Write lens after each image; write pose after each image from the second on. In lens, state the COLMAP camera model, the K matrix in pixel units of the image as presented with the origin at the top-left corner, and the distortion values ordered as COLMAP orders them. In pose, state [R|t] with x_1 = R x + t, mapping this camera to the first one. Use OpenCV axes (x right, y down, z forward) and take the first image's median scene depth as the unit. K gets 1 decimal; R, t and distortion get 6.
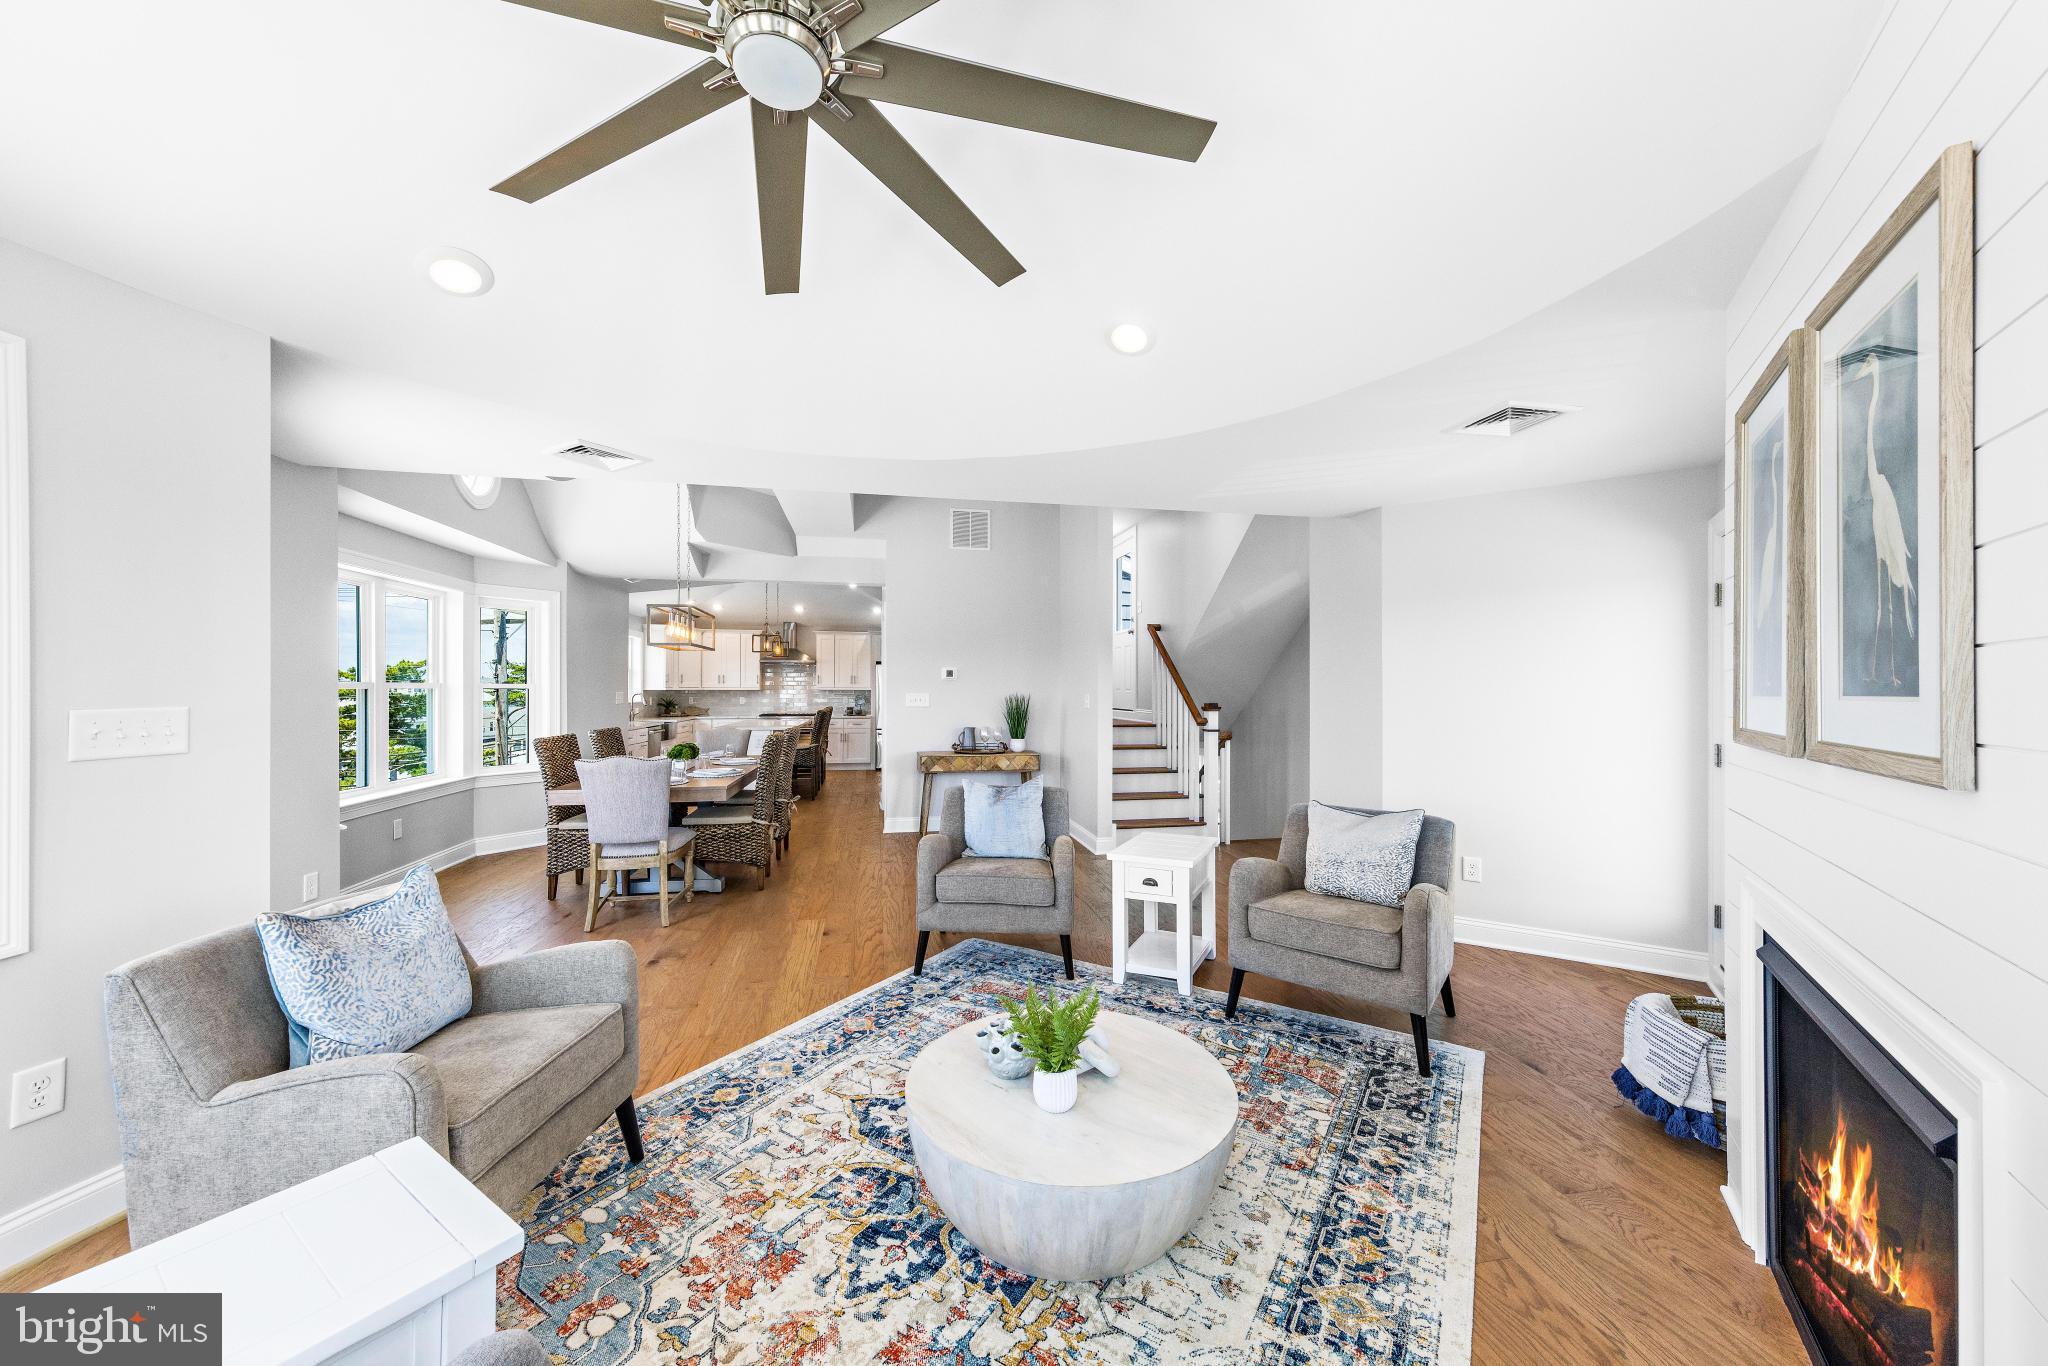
lens RADIAL K [[758.7, 0, 1032.9], [0, 758.7, 686.2], [0, 0, 1]] dist [0.001578, 0.000000]
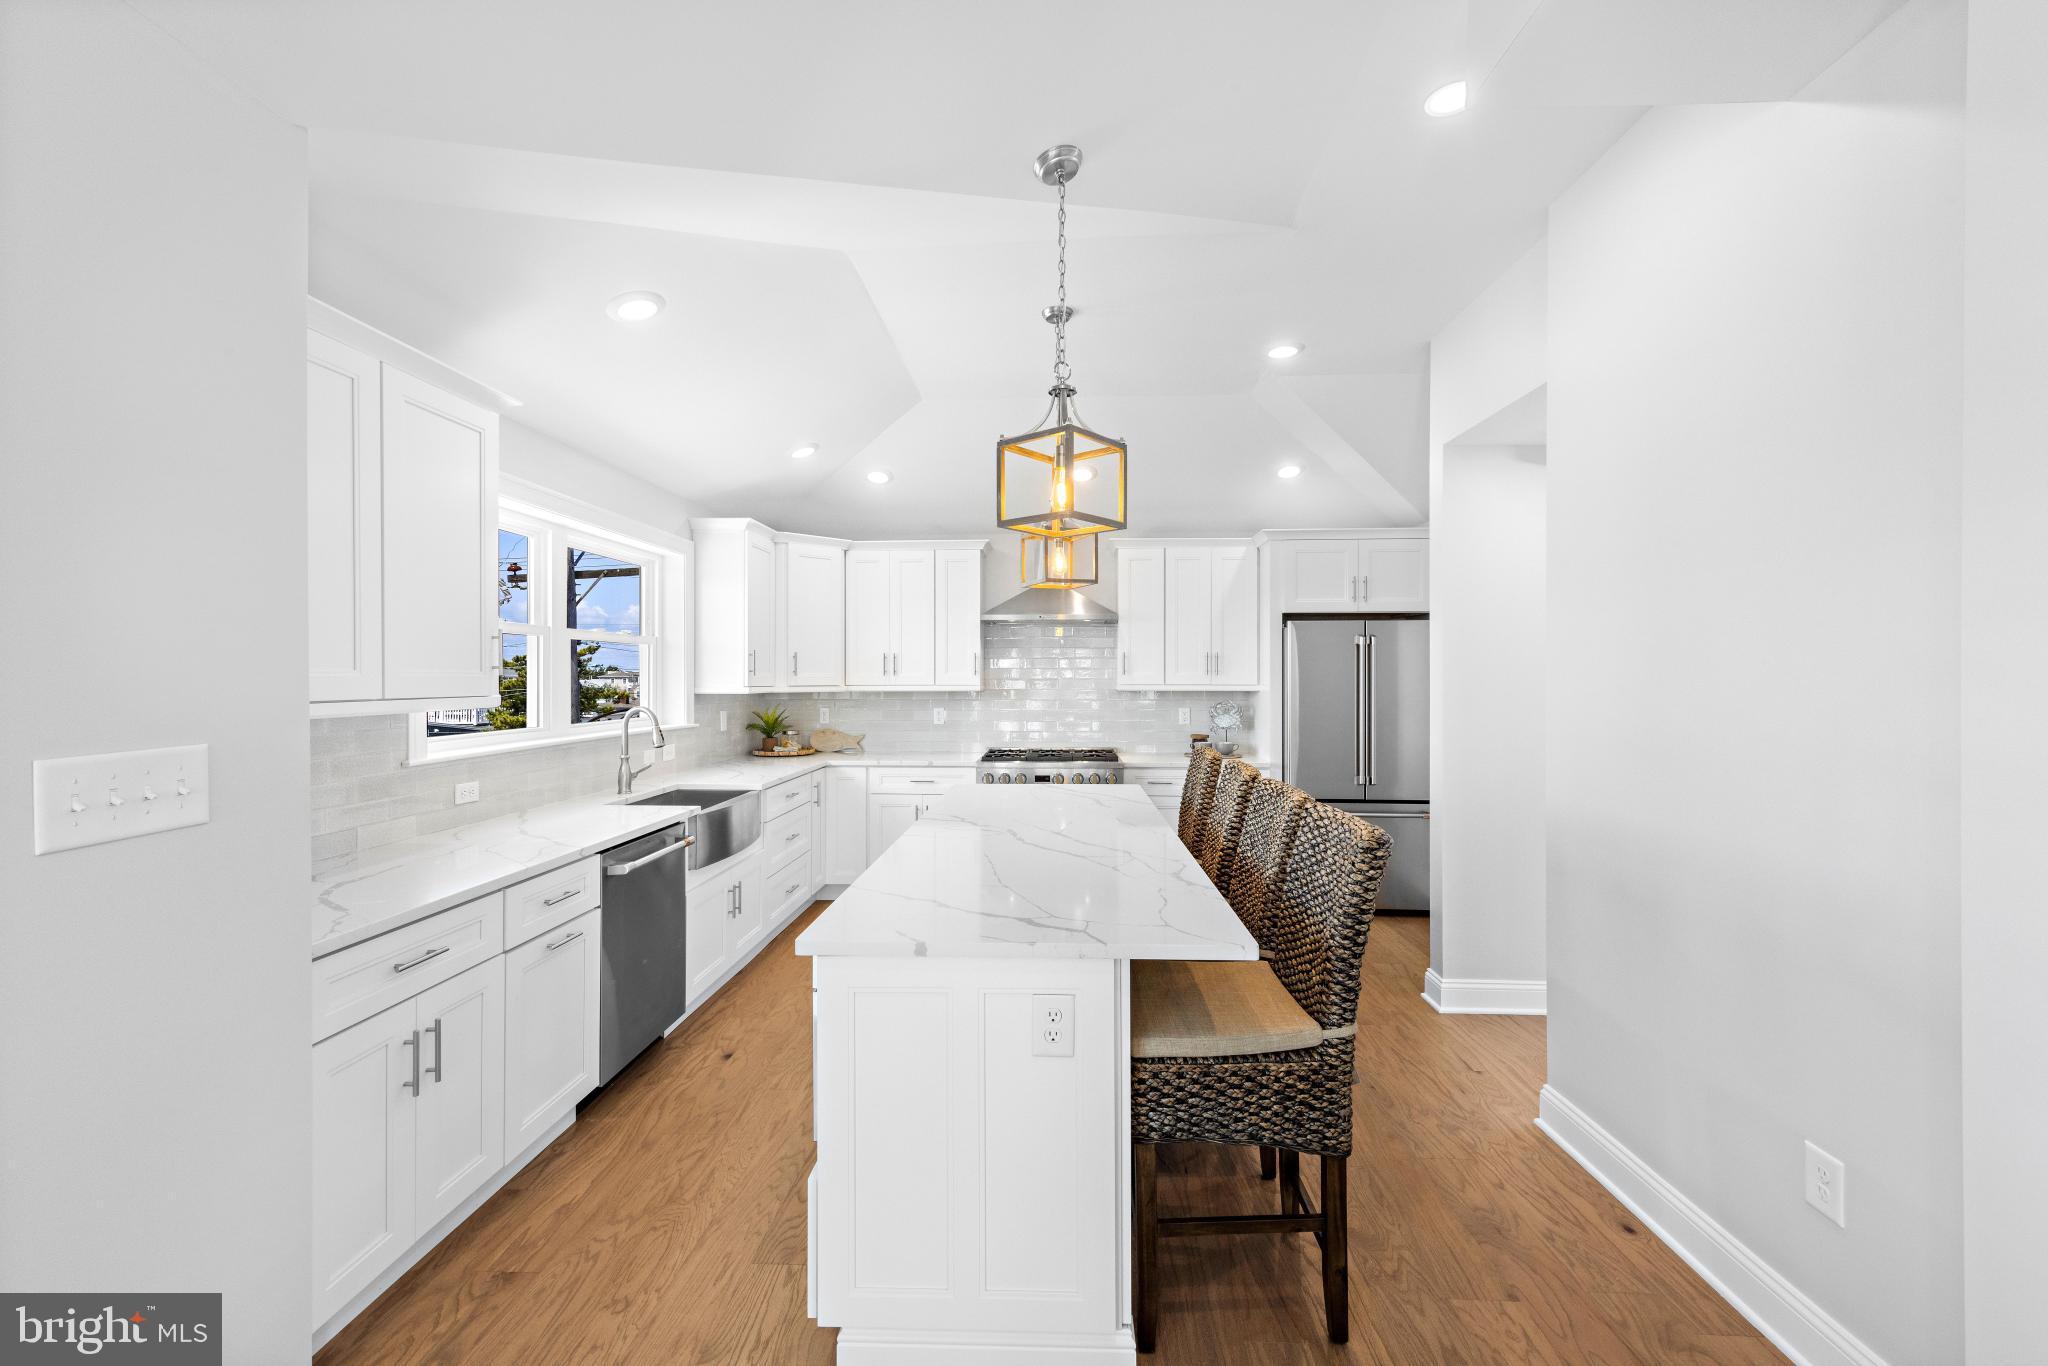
lens RADIAL K [[786.8, 0, 1030.6], [0, 786.8, 678.4], [0, 0, 1]] dist [0.003125, 0.000225]
pose [[0.969508, -0.003583, -0.245035, -0.236318], [0.005238, 0.999968, 0.006105, -0.004163], [0.245005, -0.007202, 0.969495, 0.614870]]
